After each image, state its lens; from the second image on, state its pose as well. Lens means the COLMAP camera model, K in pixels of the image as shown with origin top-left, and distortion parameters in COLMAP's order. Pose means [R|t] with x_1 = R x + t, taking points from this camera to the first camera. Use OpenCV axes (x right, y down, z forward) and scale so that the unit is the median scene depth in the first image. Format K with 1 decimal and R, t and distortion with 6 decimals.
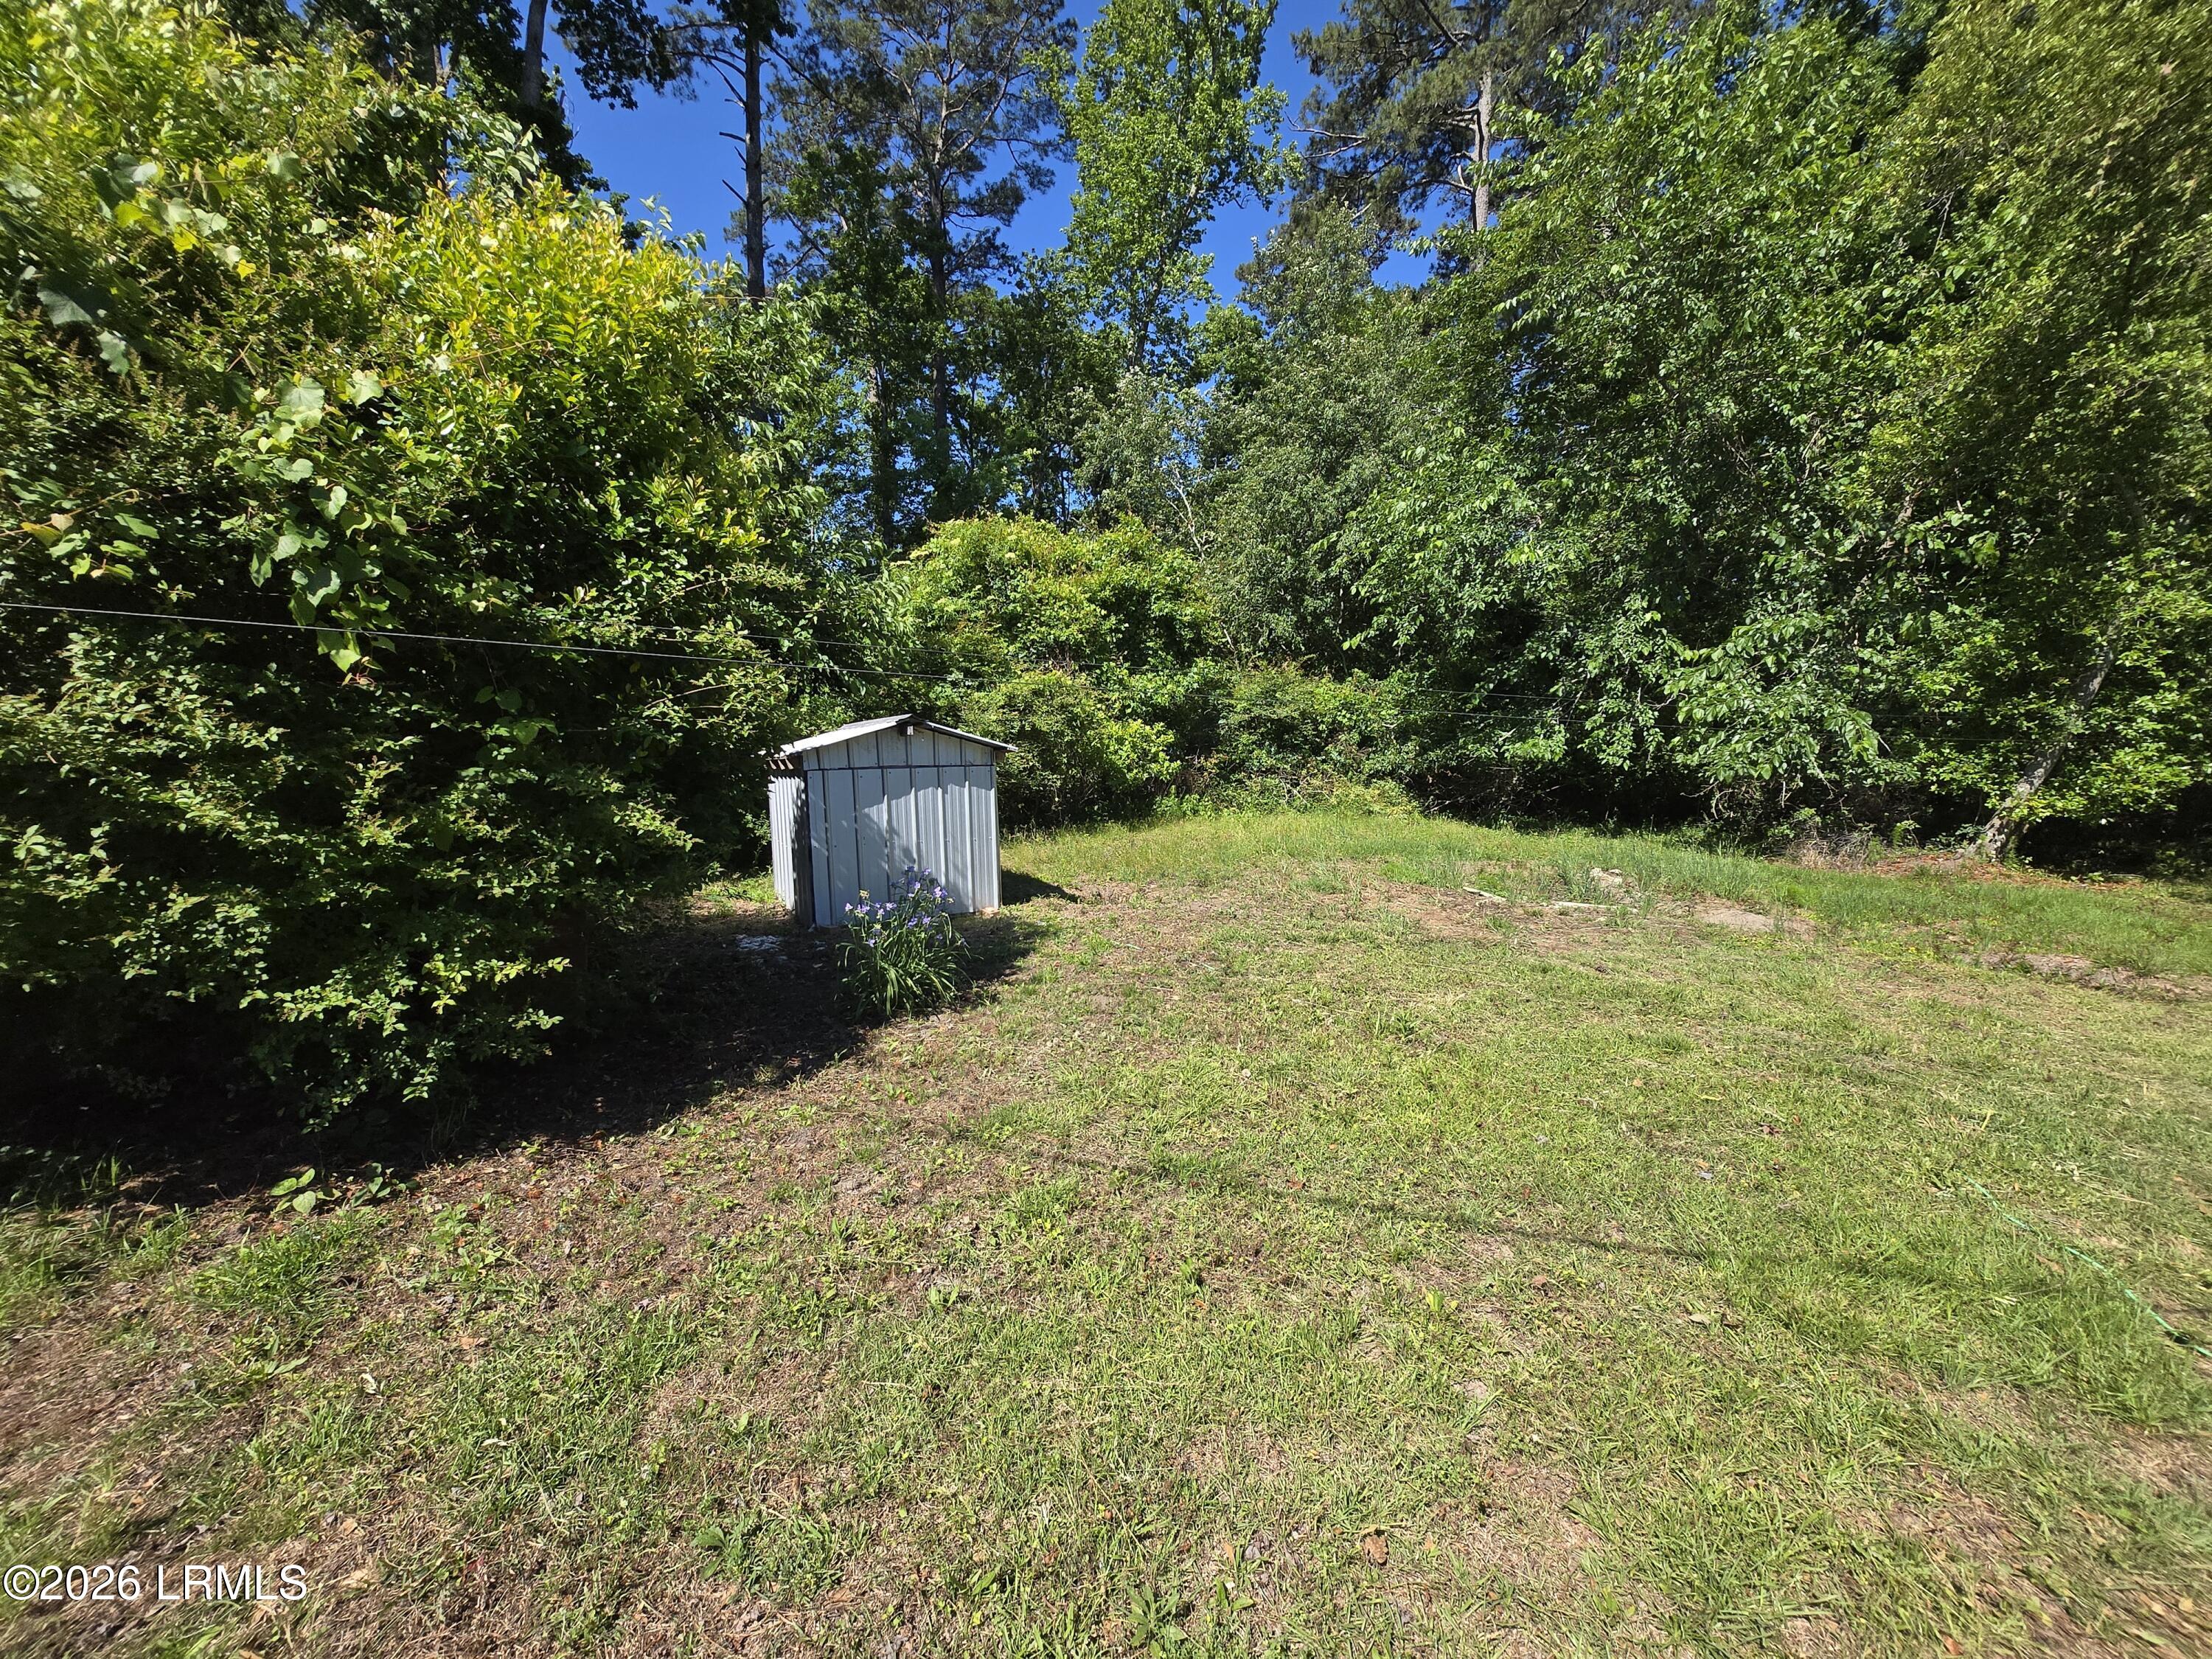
lens RADIAL K [[863.6, 0, 1115.0], [0, 863.6, 851.4], [0, 0, 1]] dist [0.001208, -0.000678]
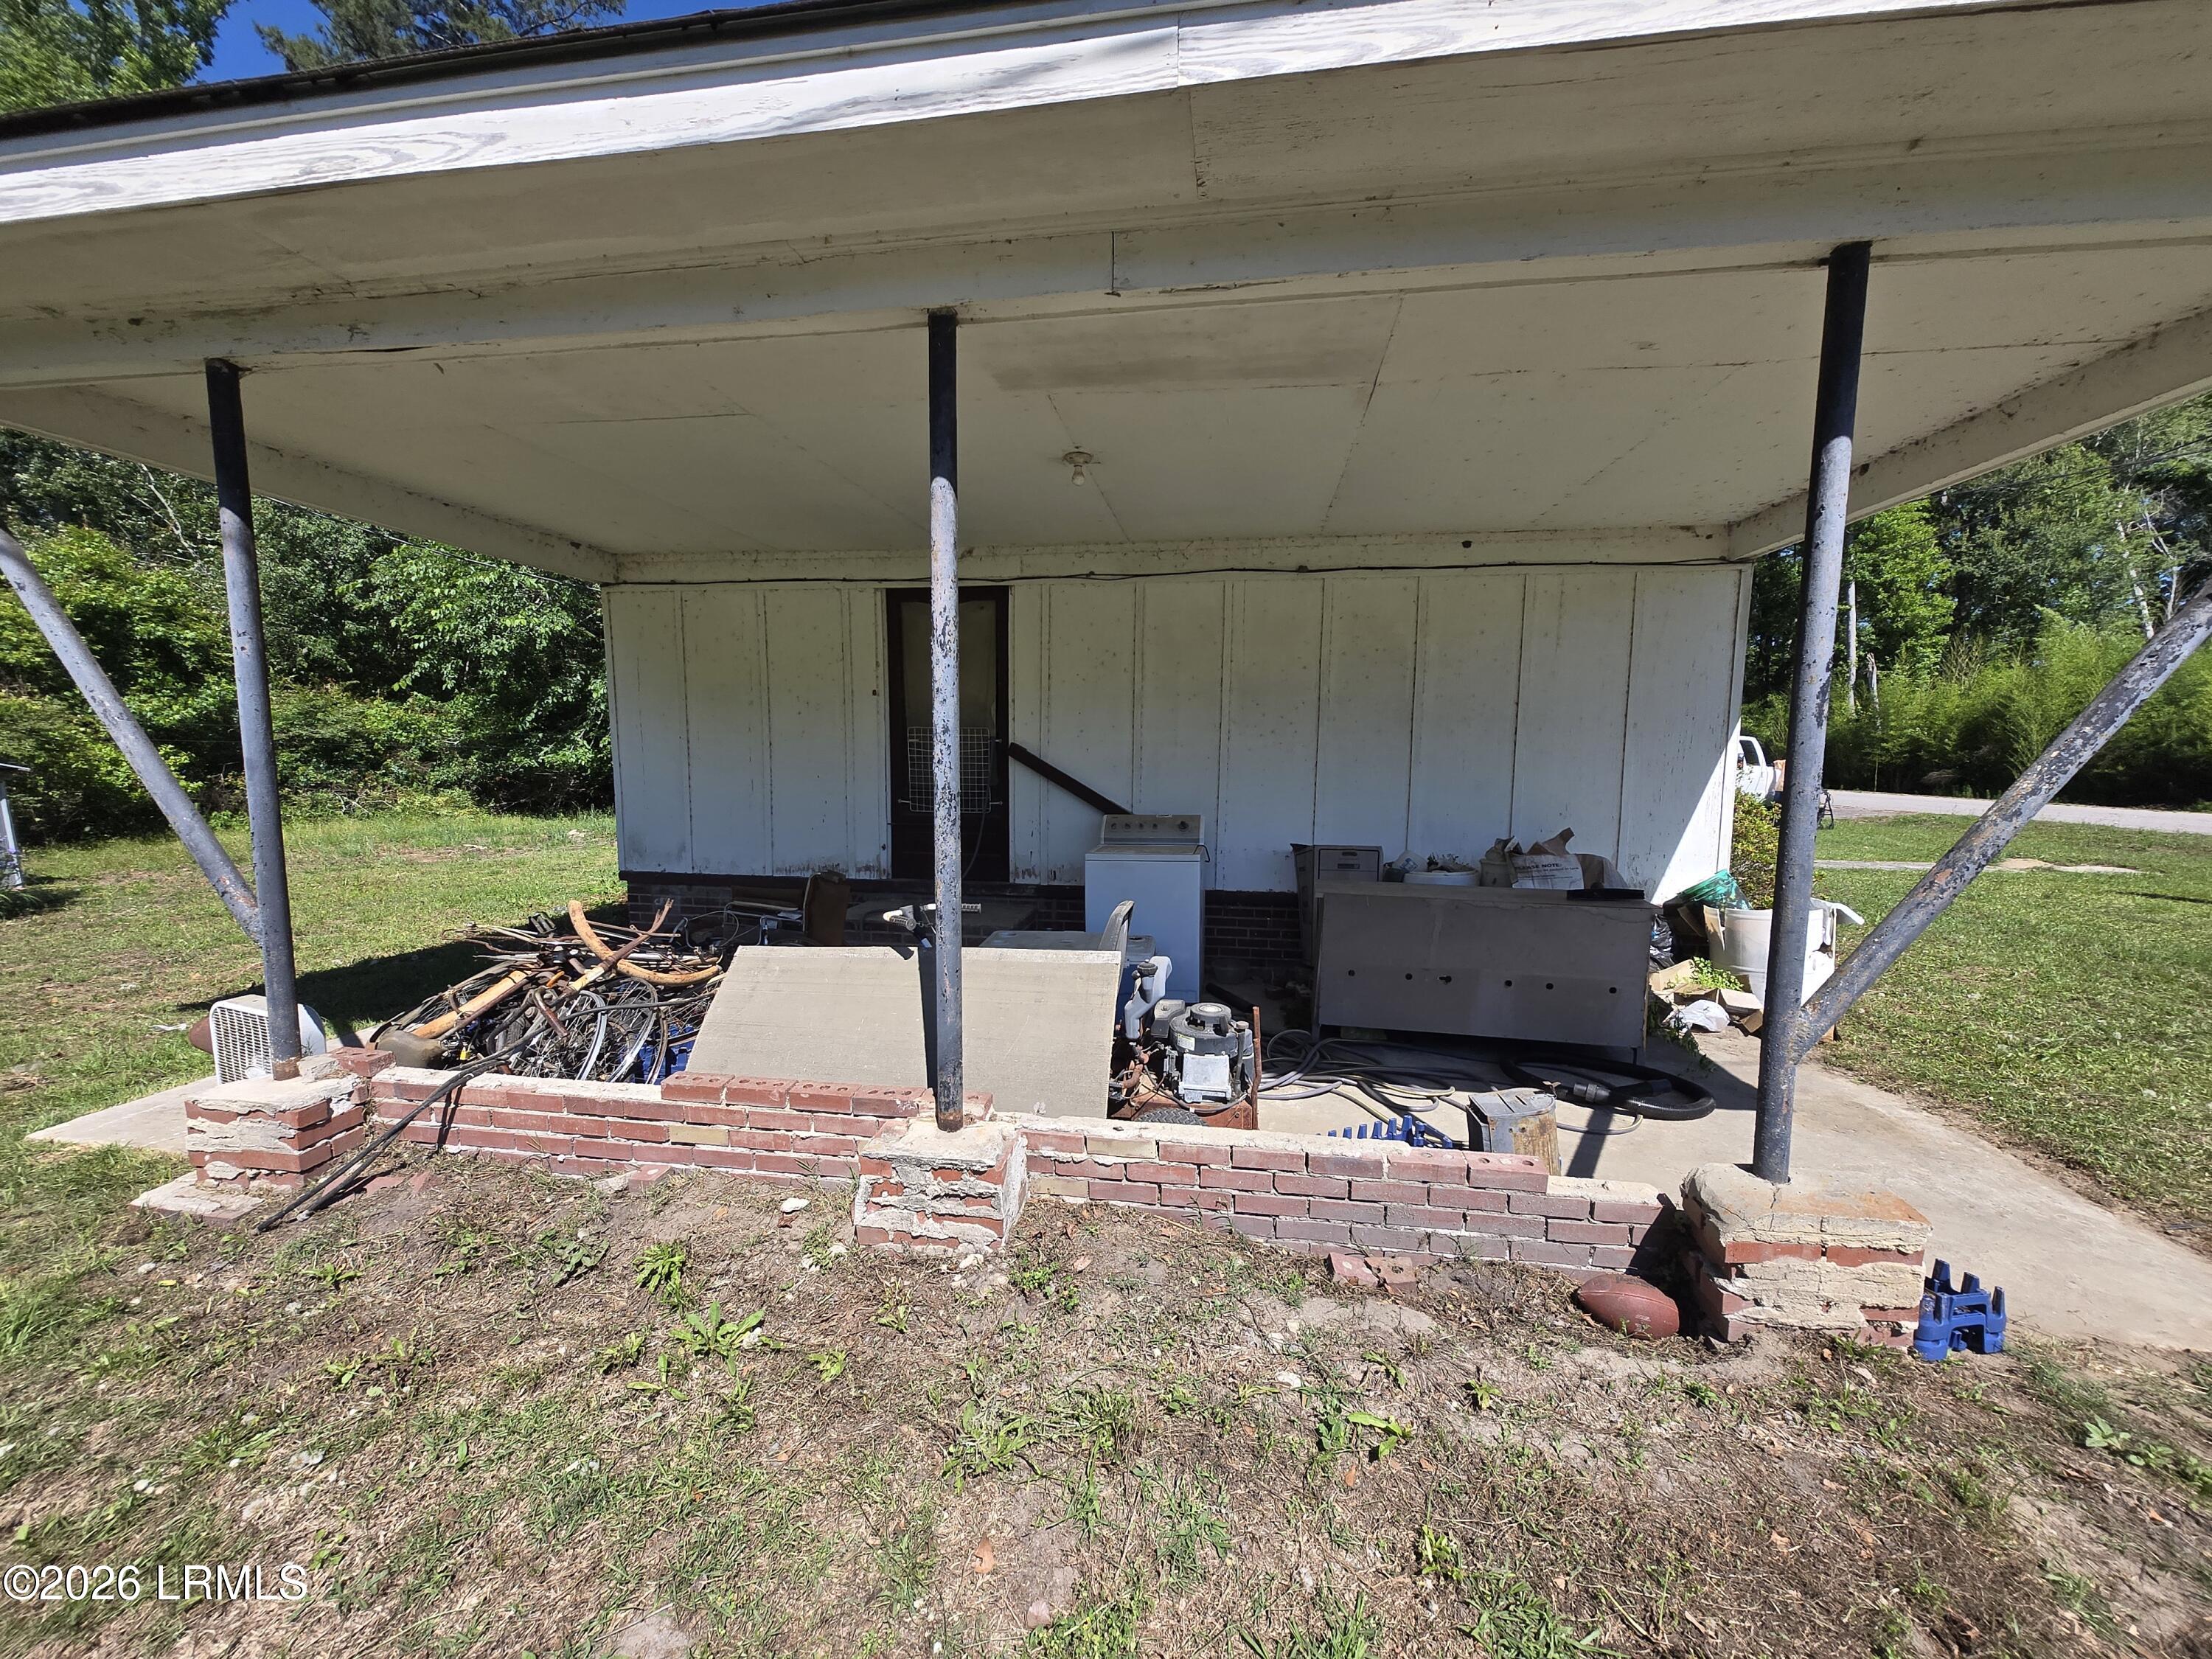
lens RADIAL K [[863.6, 0, 1108.0], [0, 863.6, 845.9], [0, 0, 1]] dist [0.001208, -0.000678]
pose [[0.632824, -0.104684, 0.767186, -0.043324], [0.118028, 0.992281, 0.038042, 0.070334], [-0.765247, 0.066476, 0.640295, -0.546560]]
